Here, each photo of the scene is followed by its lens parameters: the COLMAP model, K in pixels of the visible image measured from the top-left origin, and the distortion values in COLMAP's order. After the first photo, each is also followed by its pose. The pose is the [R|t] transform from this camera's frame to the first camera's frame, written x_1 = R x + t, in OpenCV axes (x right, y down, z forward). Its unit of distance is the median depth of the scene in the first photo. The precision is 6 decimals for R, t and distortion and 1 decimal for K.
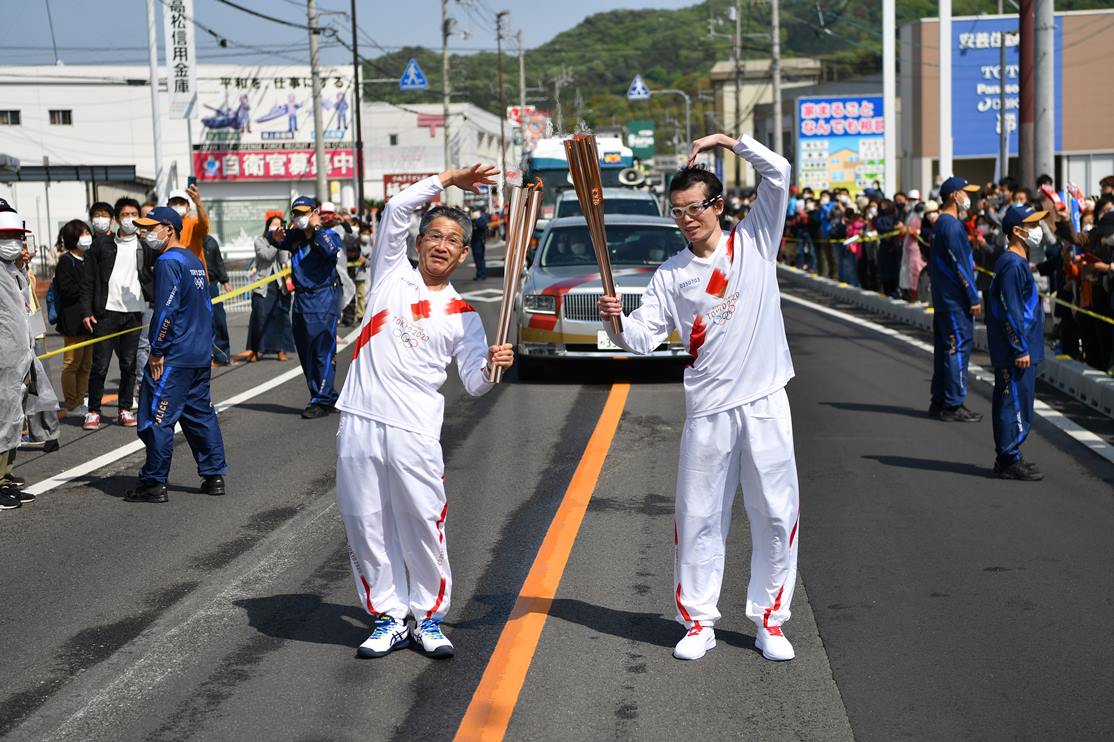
lens RADIAL K [[2214.4, 0, 557.0], [0, 2214.4, 371.0], [0, 0, 1]] dist [0.355903, 0.041655]
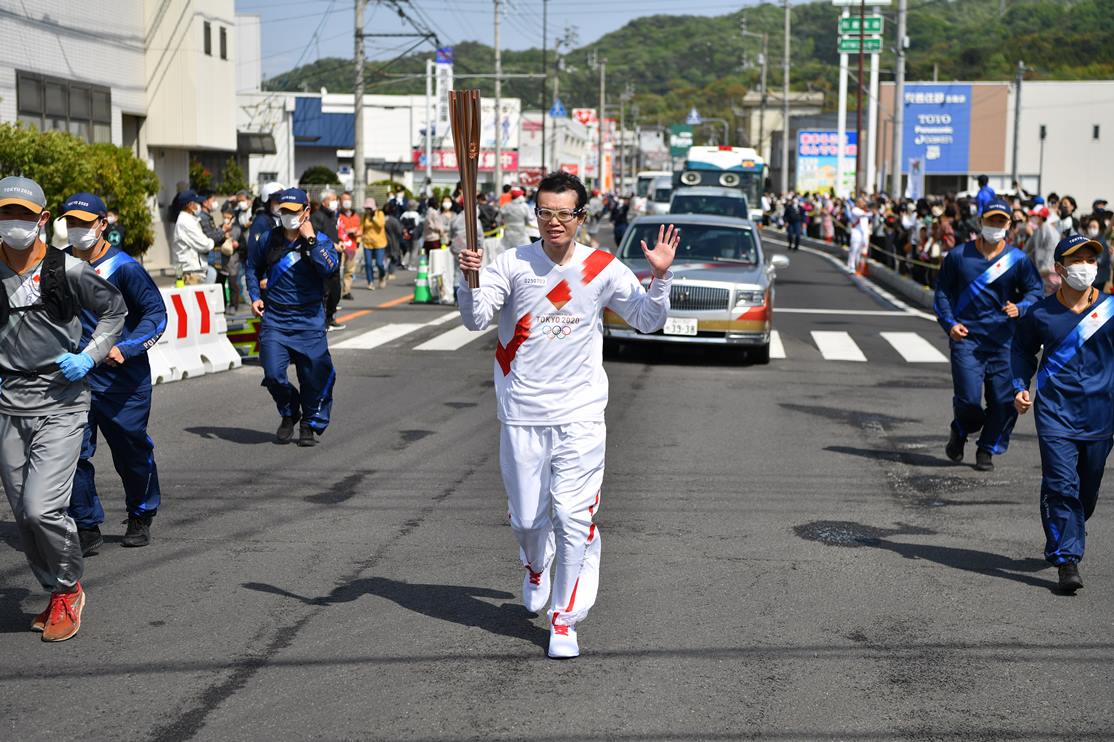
lens RADIAL K [[2031.3, 0, 557.0], [0, 2031.3, 371.0], [0, 0, 1]] dist [0.286437, -0.021343]
pose [[0.998890, 0.044658, -0.014972, -0.028504], [-0.044450, 0.998915, 0.013923, 0.029575], [0.015577, -0.013242, 0.999791, -0.392212]]
